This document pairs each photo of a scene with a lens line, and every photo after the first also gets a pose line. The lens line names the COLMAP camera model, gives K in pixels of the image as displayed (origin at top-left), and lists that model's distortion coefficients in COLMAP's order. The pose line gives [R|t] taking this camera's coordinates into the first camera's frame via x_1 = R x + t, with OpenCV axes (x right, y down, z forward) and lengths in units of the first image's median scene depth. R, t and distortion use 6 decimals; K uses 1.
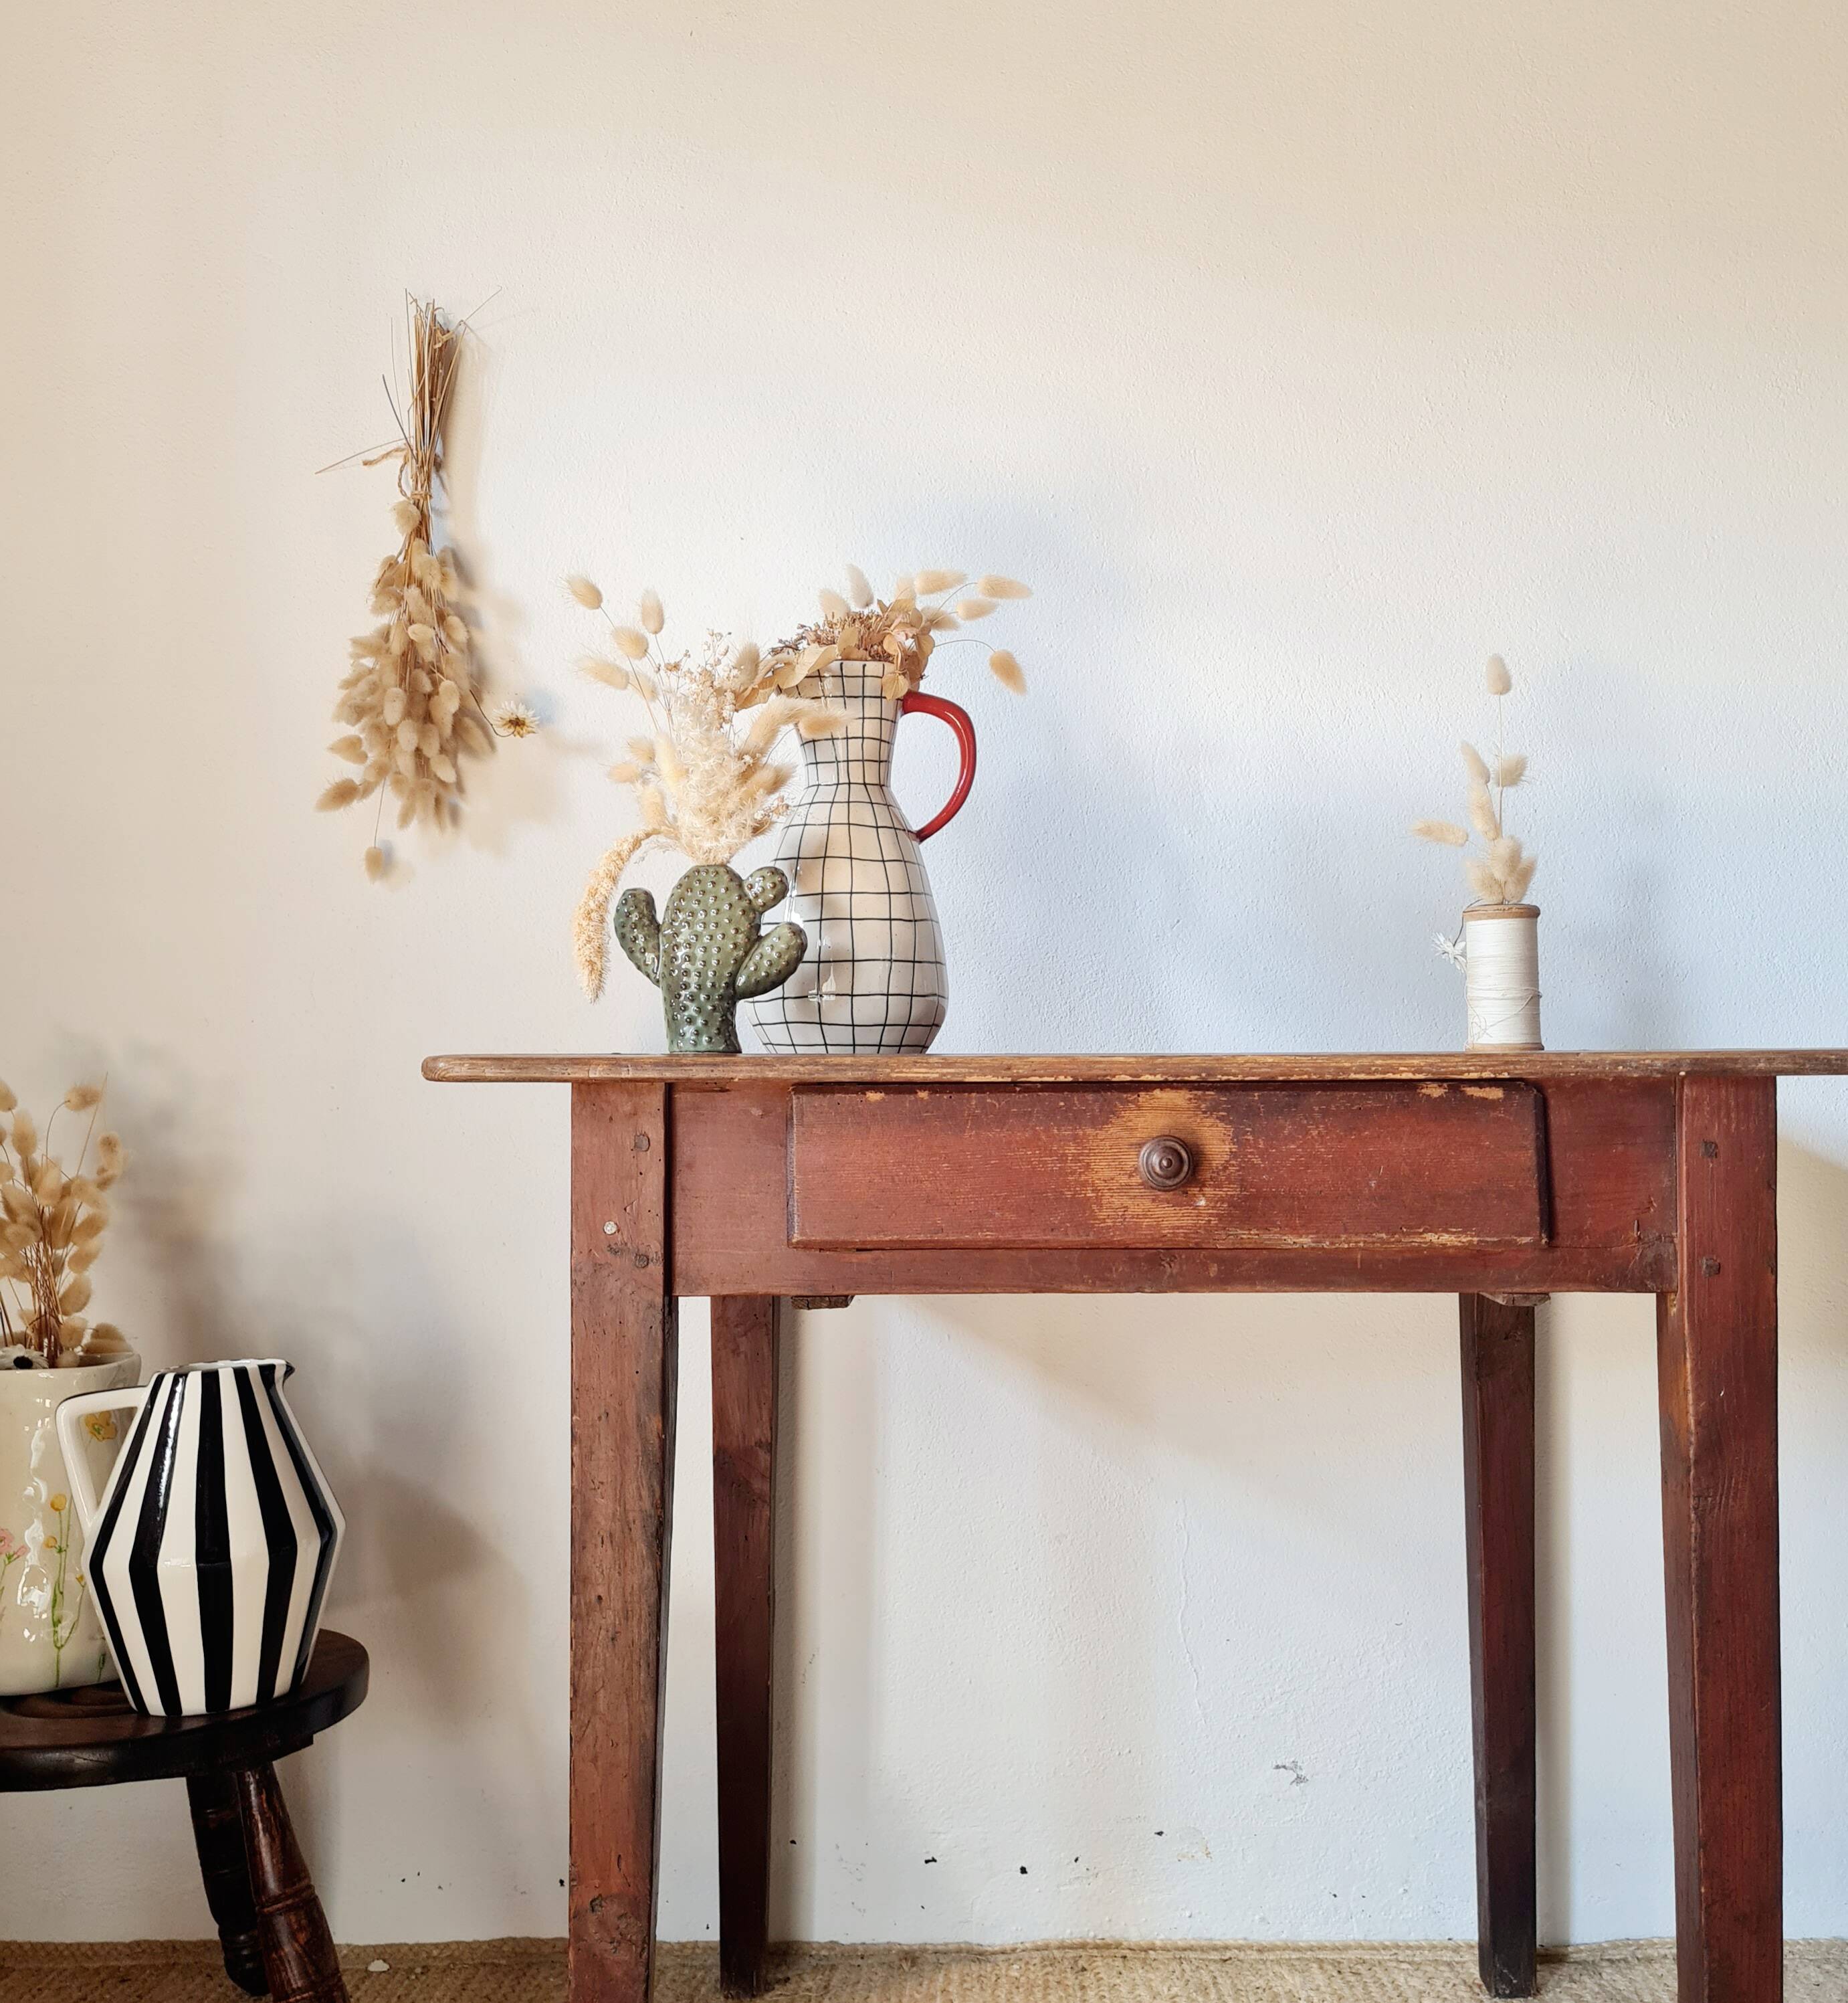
lens RADIAL K [[2193.5, 0, 1018.7], [0, 2193.5, 991.6], [0, 0, 1]] dist [0.053346, -0.042621]
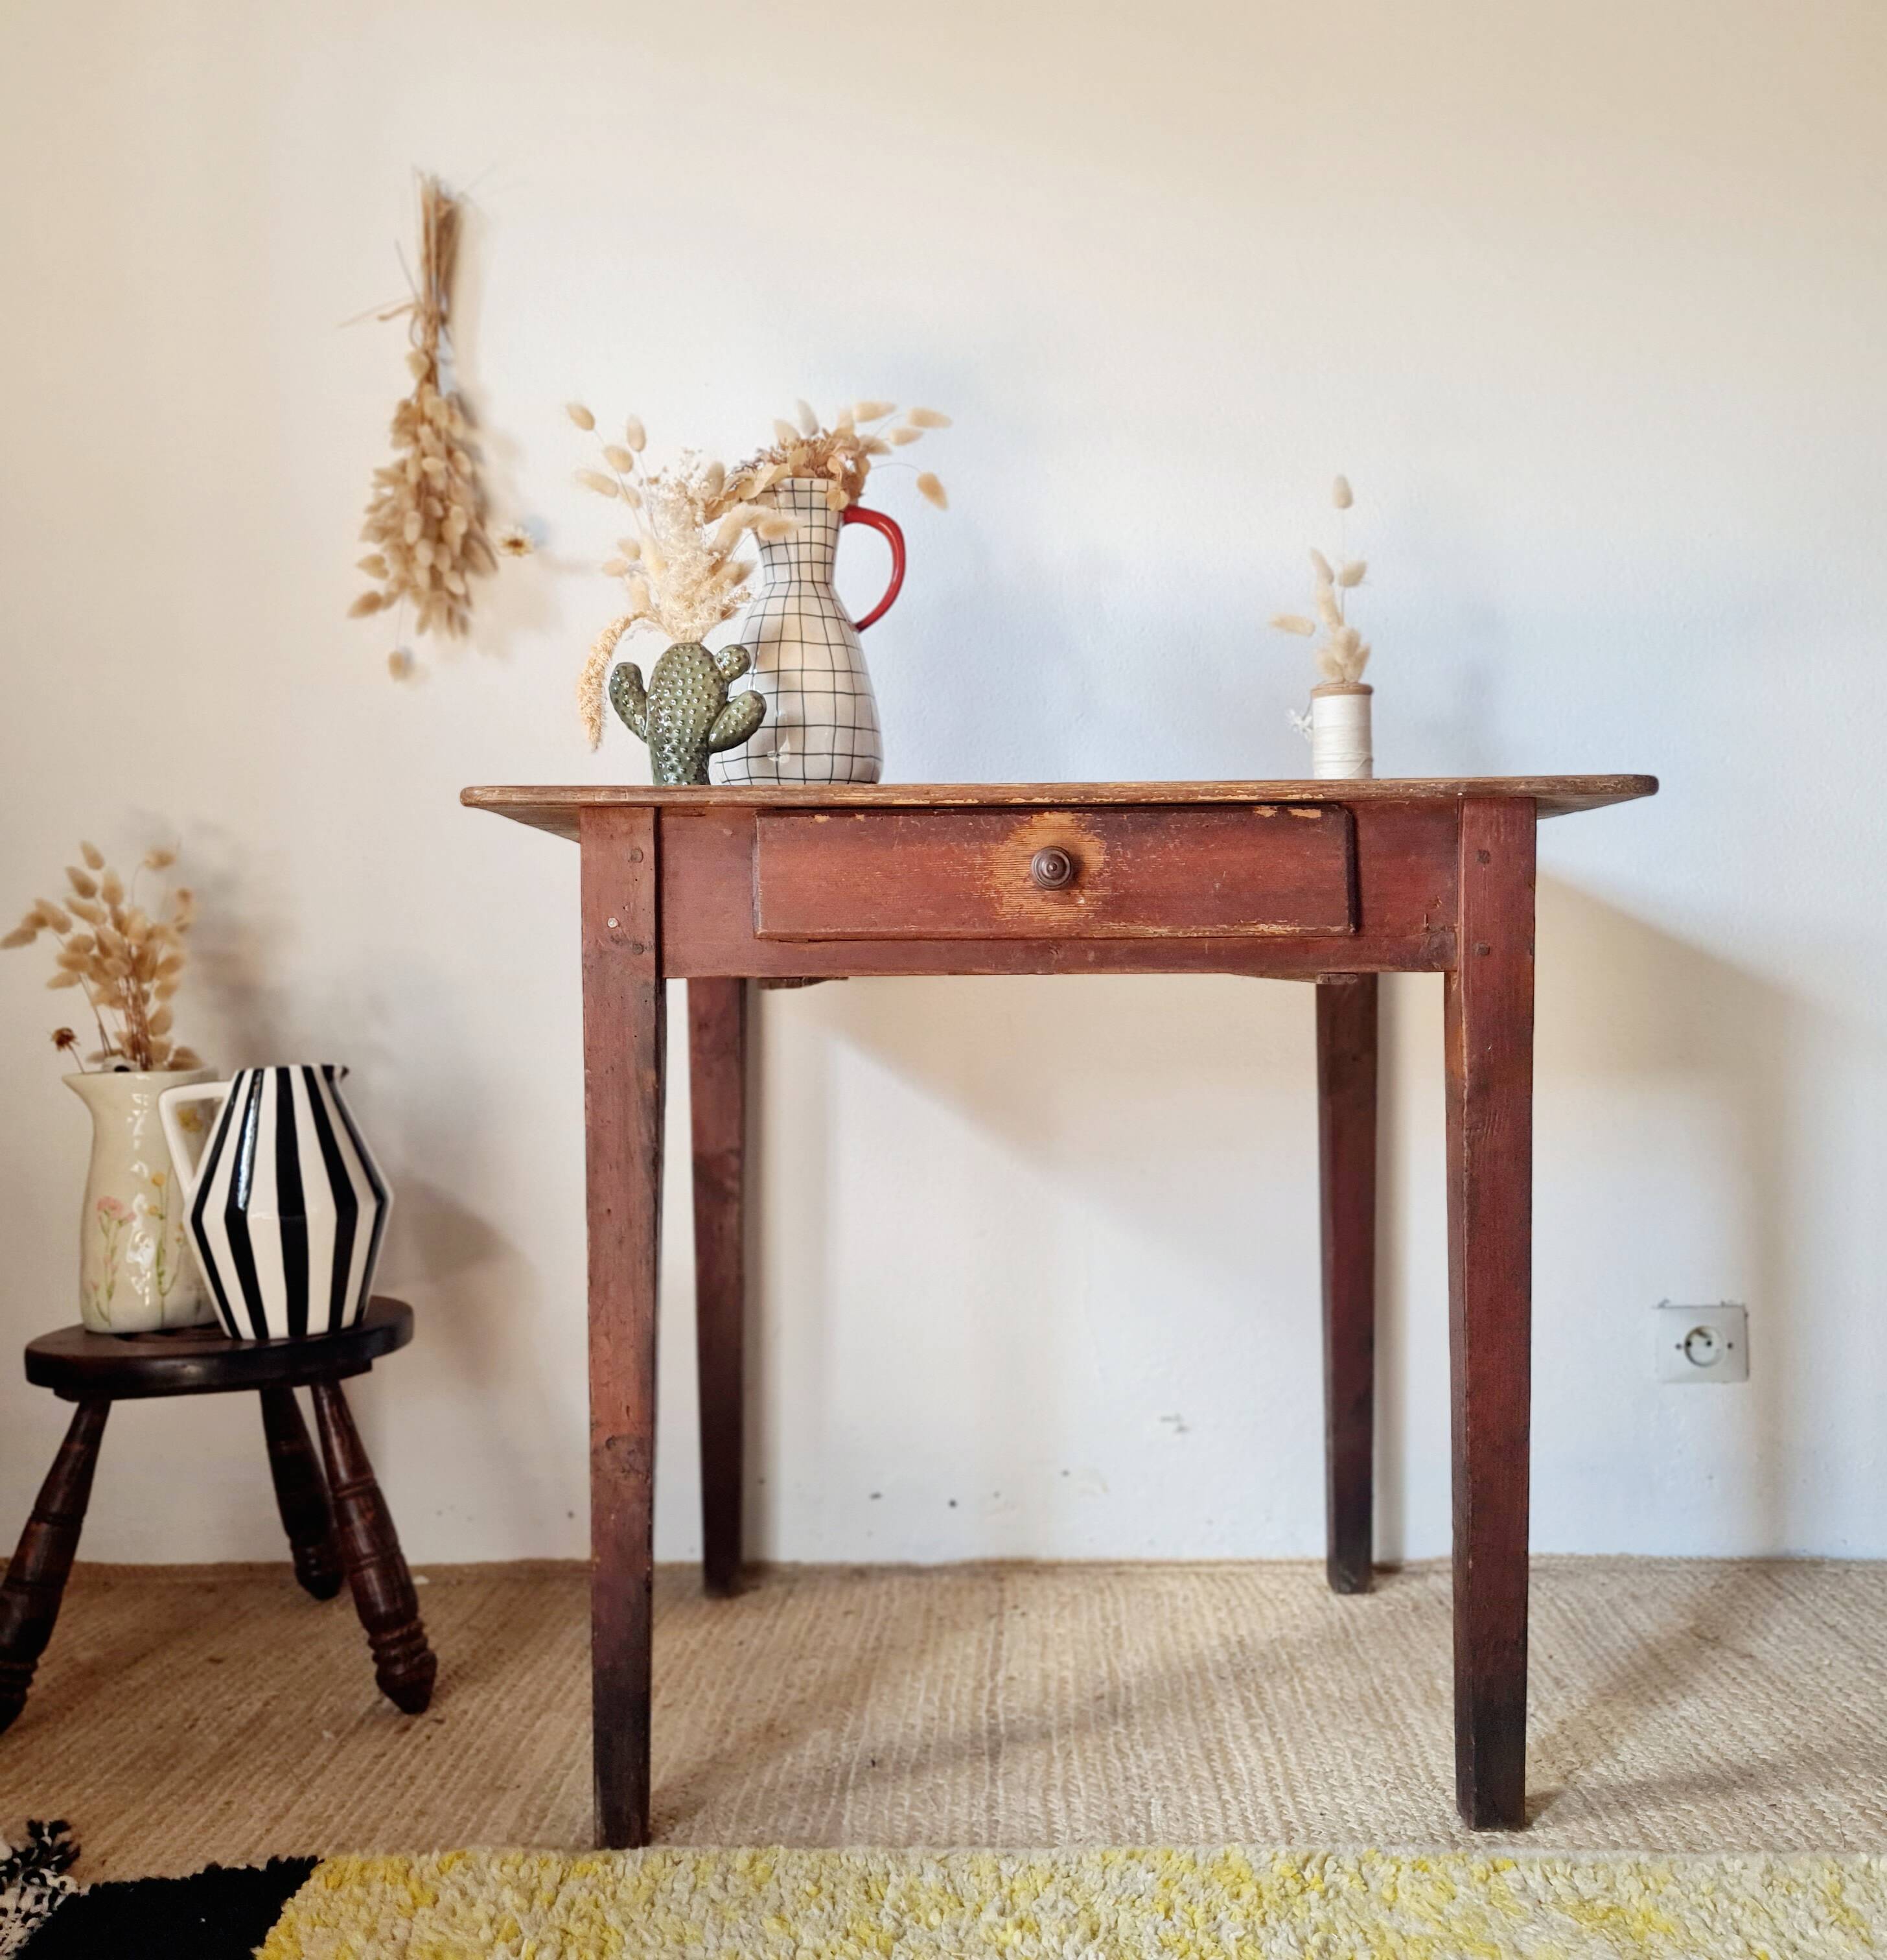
lens RADIAL K [[2087.9, 0, 977.3], [0, 2087.9, 981.9], [0, 0, 1]] dist [0.060287, -0.063113]
pose [[0.999985, -0.003458, 0.004328, 0.015120], [0.003198, 0.998273, 0.058653, 0.060104], [-0.004523, -0.058639, 0.998269, -0.168764]]
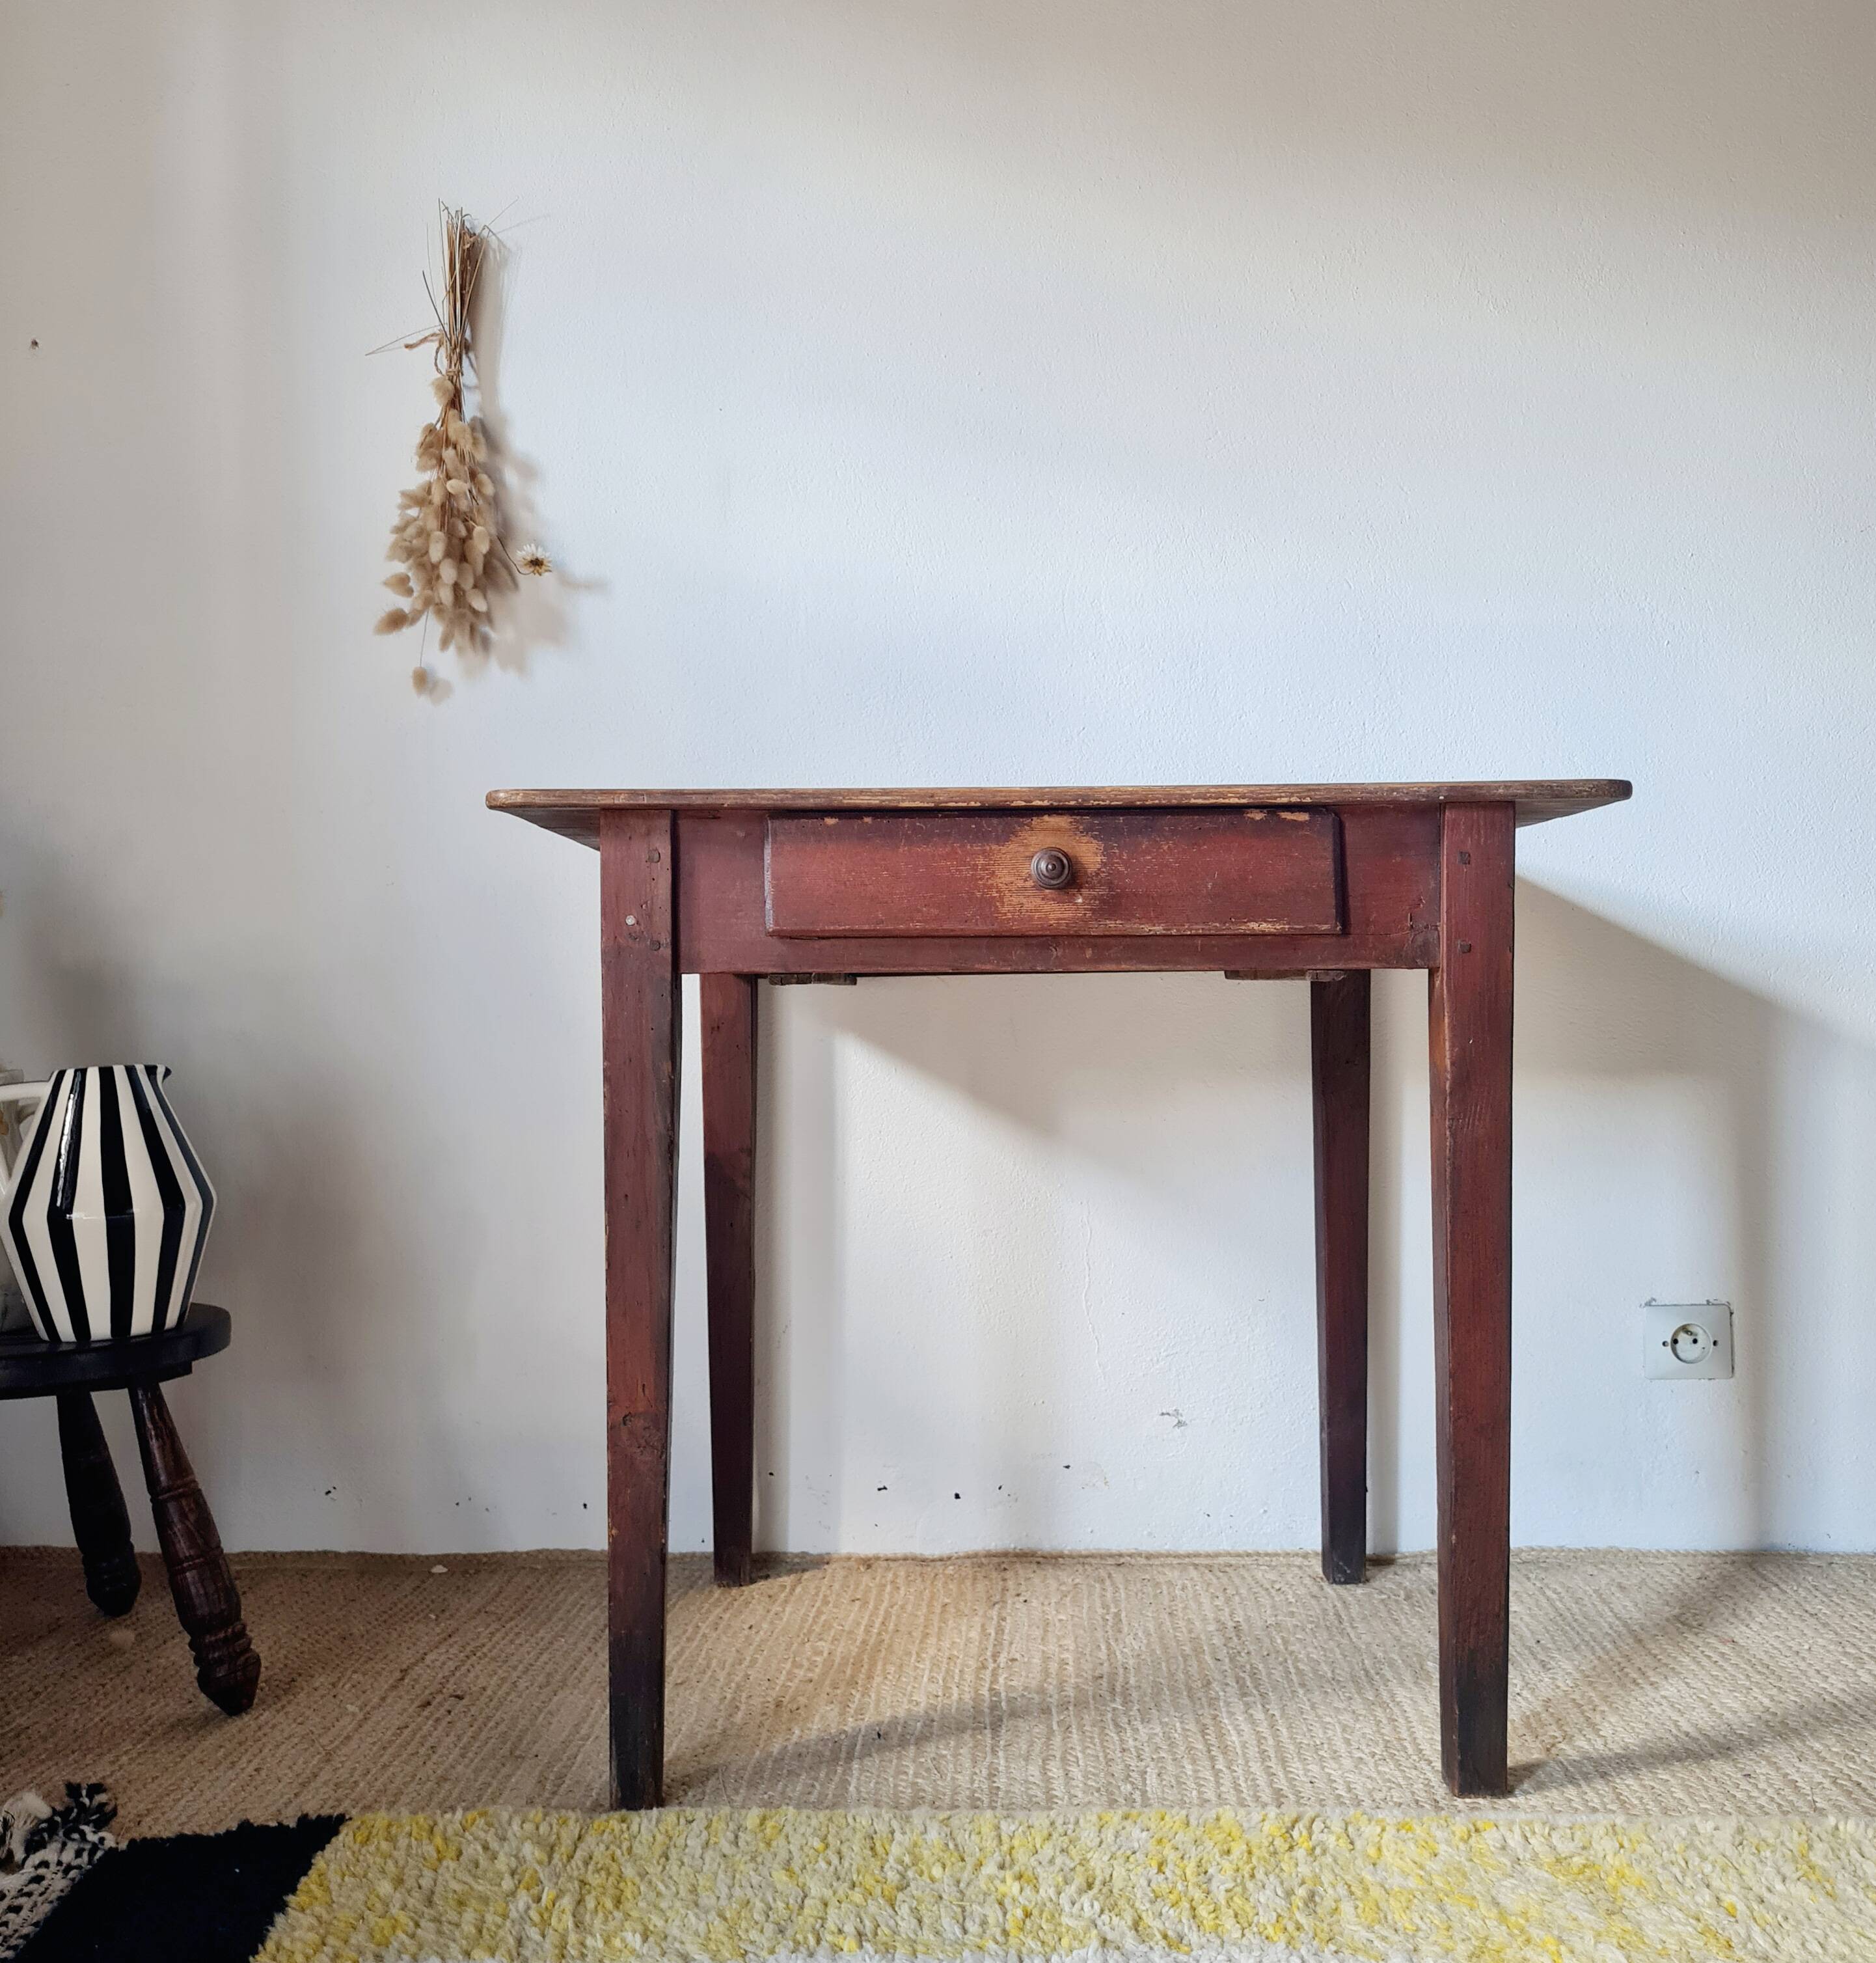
lens RADIAL K [[2090.7, 0, 975.4], [0, 2090.7, 976.8], [0, 0, 1]] dist [0.047232, -0.036770]
pose [[0.999997, -0.002211, -0.000672, 0.018072], [0.002238, 0.999039, 0.043767, 0.072755], [0.000575, -0.043768, 0.999042, -0.214163]]
